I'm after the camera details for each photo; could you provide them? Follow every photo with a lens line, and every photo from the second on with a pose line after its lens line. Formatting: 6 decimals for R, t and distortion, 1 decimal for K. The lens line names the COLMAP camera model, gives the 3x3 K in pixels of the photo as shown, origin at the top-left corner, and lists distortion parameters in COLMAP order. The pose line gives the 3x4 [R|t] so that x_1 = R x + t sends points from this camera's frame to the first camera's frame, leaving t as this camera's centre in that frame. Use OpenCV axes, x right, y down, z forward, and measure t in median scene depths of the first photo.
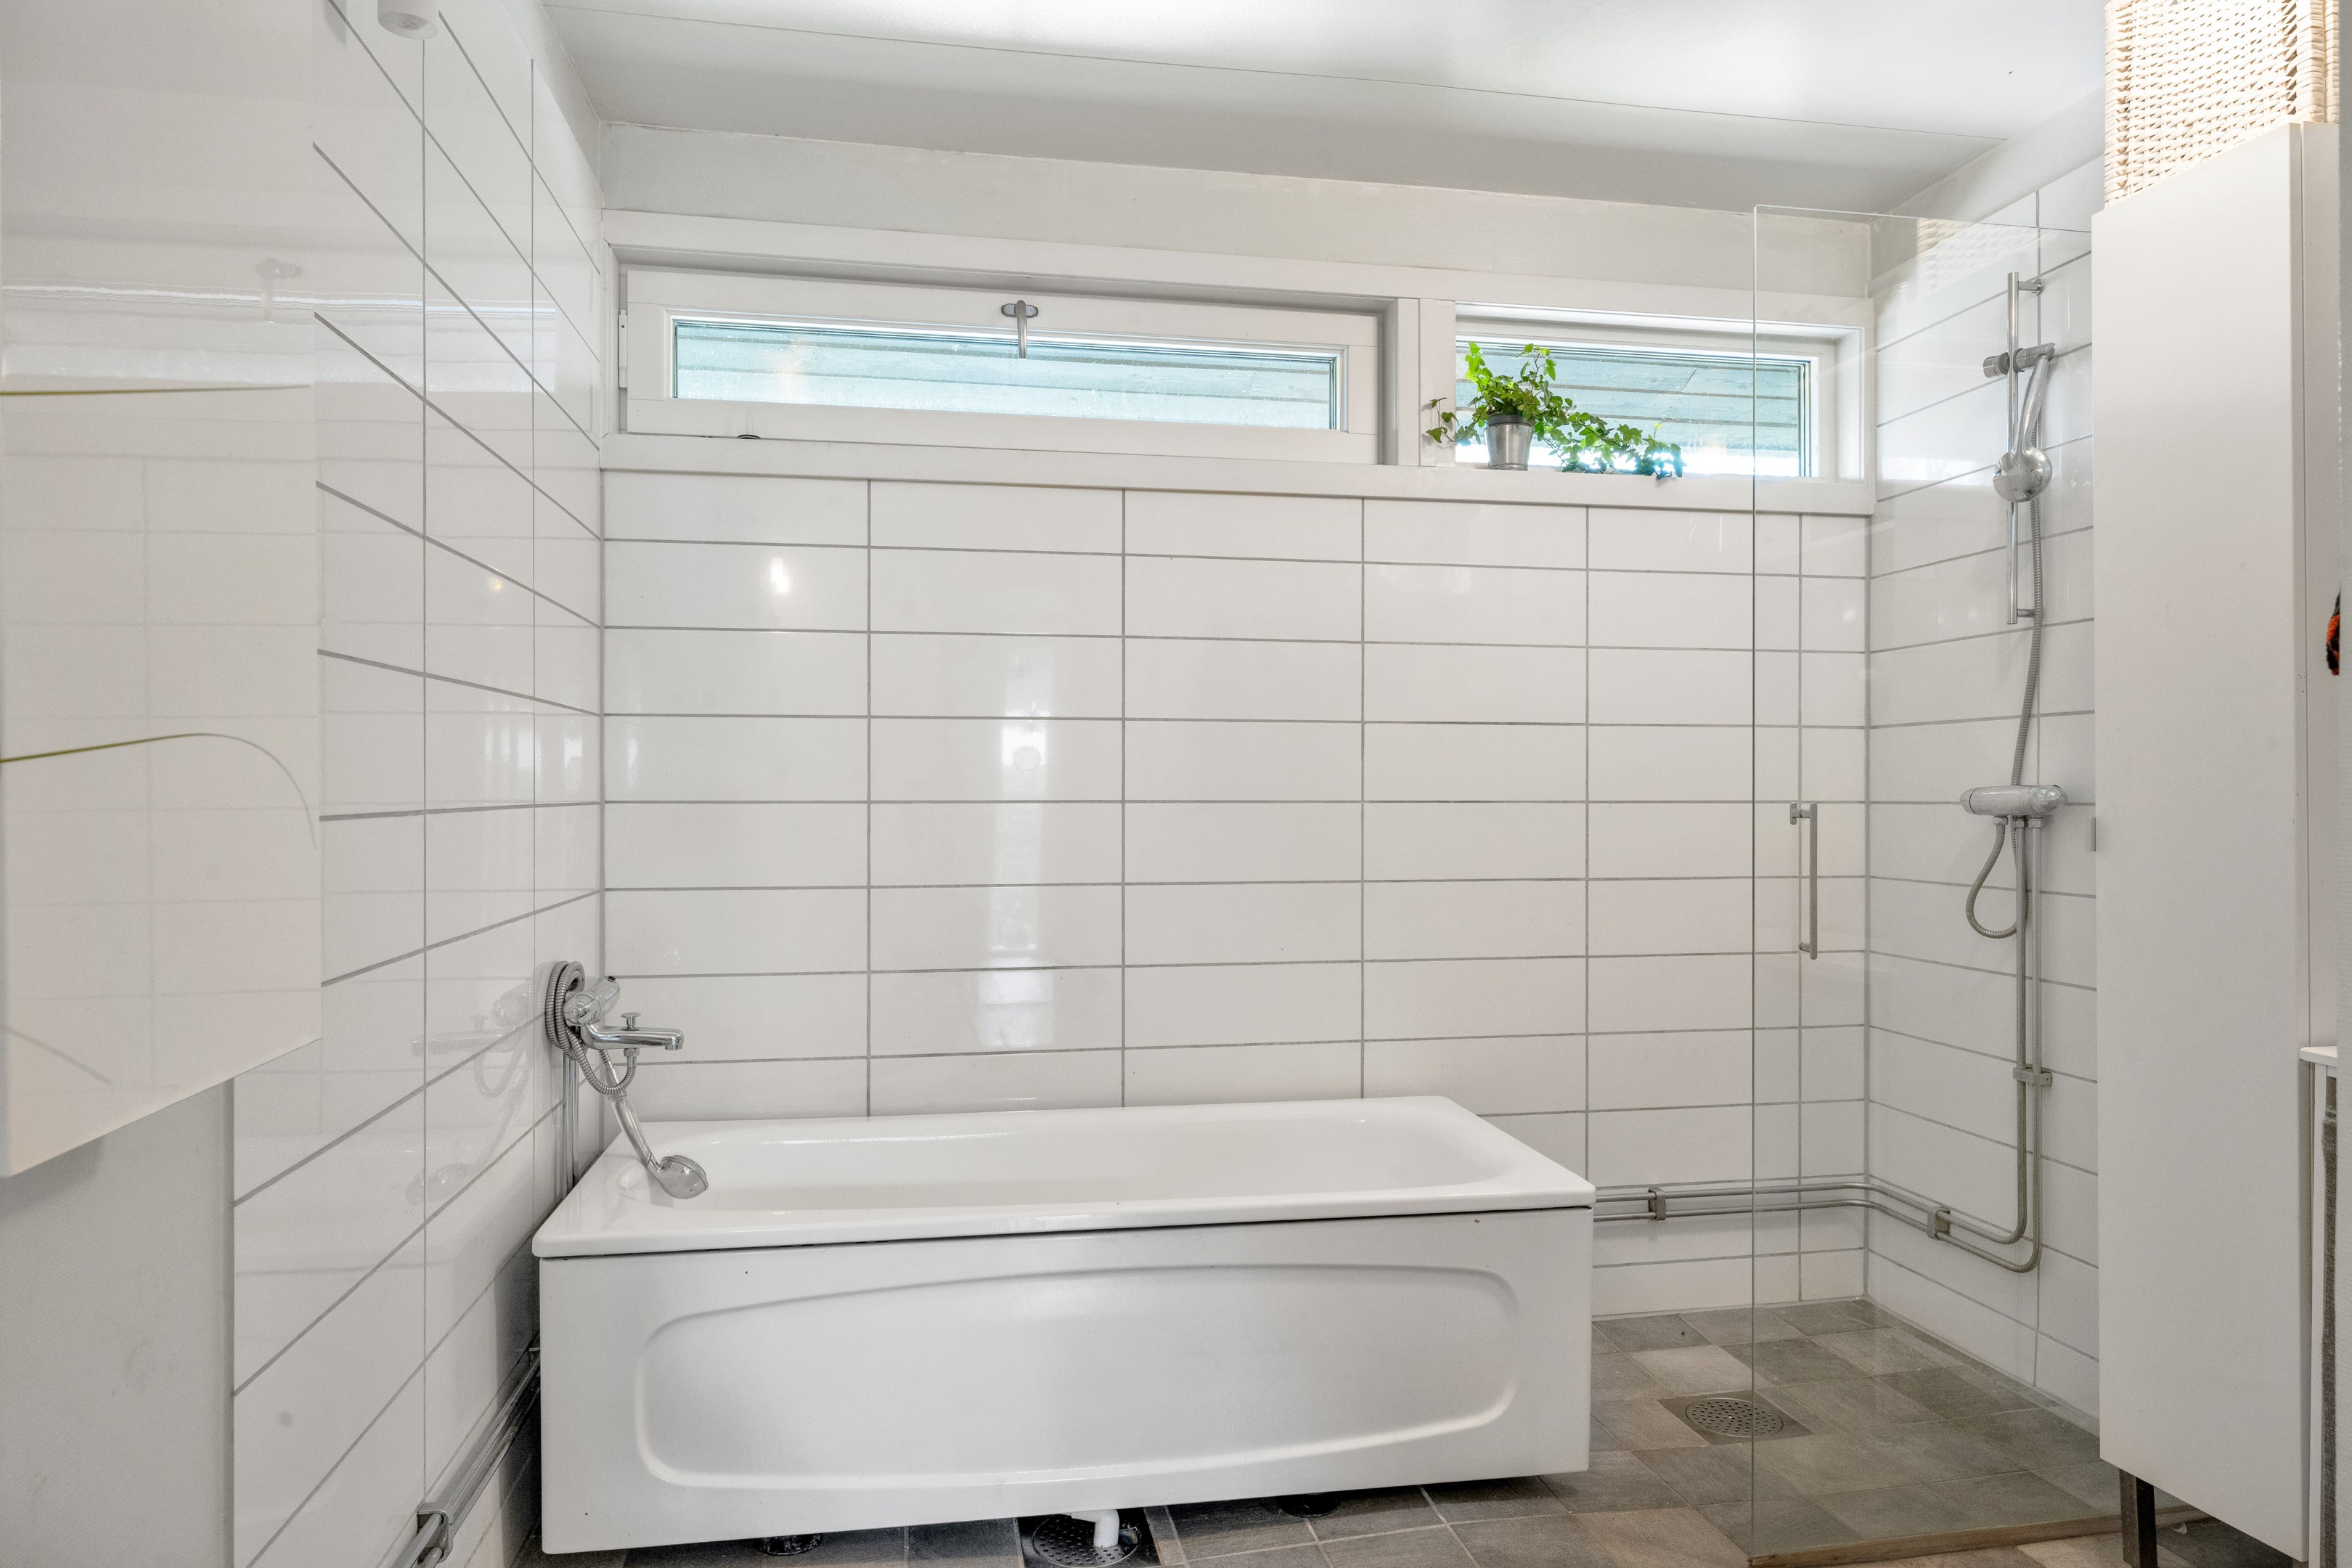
lens RADIAL K [[1503.9, 0, 1176.0], [0, 1503.9, 784.0], [0, 0, 1]] dist [-0.001677, 0.001122]
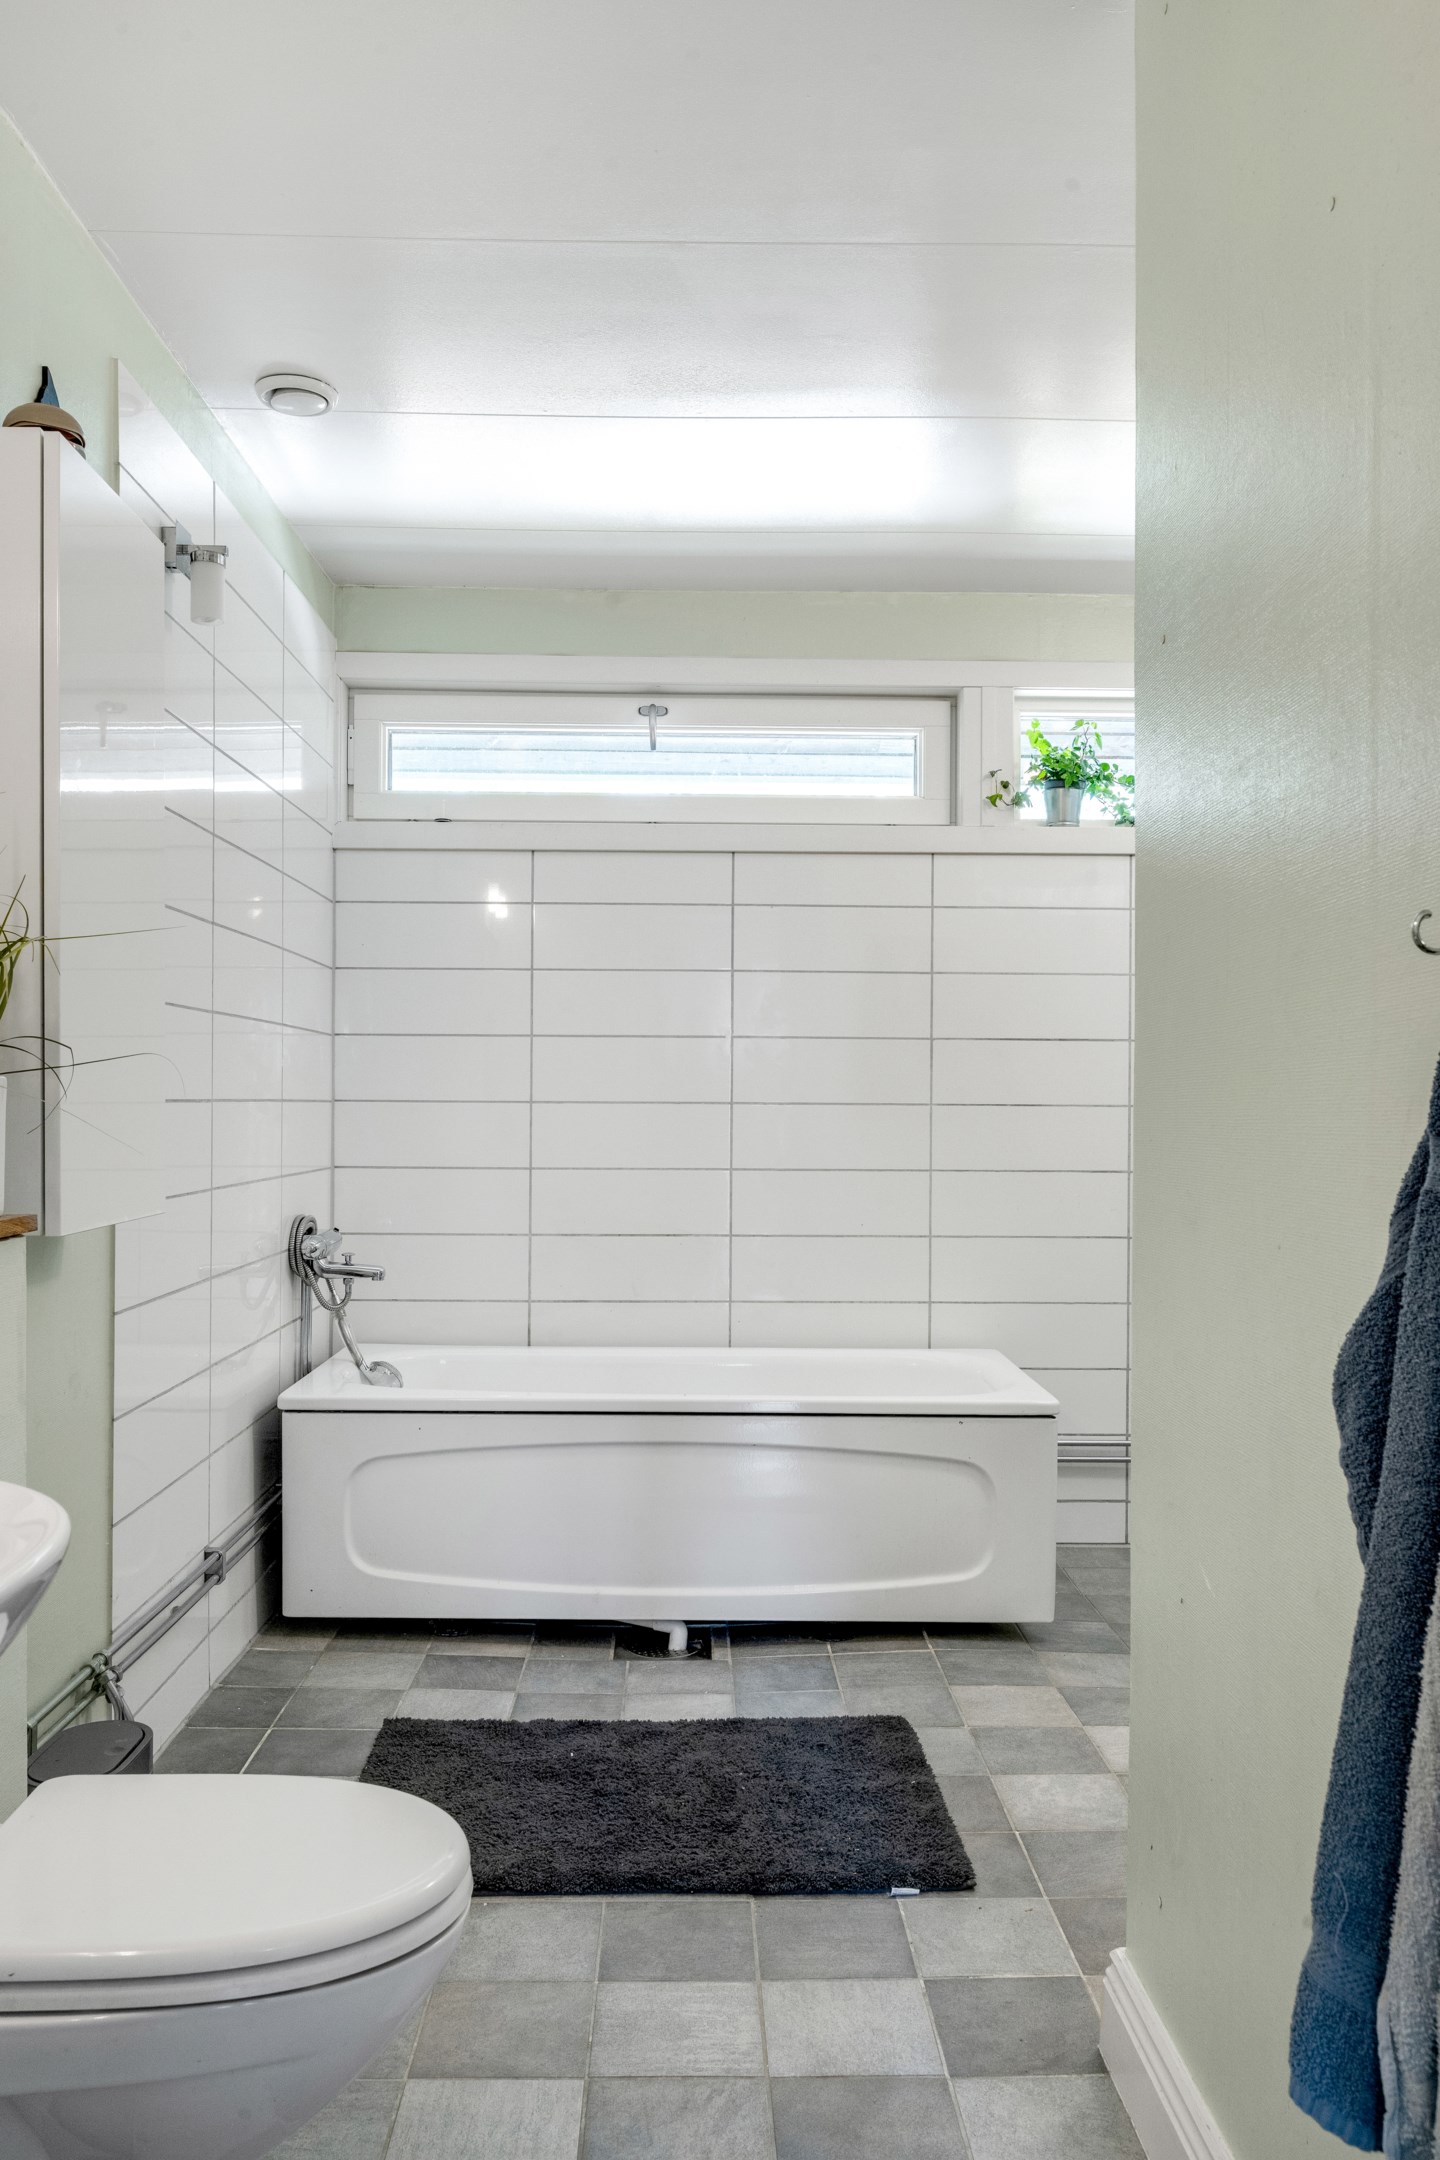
lens RADIAL K [[1769.3, 0, 715.0], [0, 1769.3, 1088.0], [0, 0, 1]] dist [0.005249, -0.000443]
pose [[0.984883, 0.003547, -0.173185, 0.224527], [-0.005295, 0.999940, -0.009632, 0.014647], [0.173141, 0.010404, 0.984842, -0.486881]]
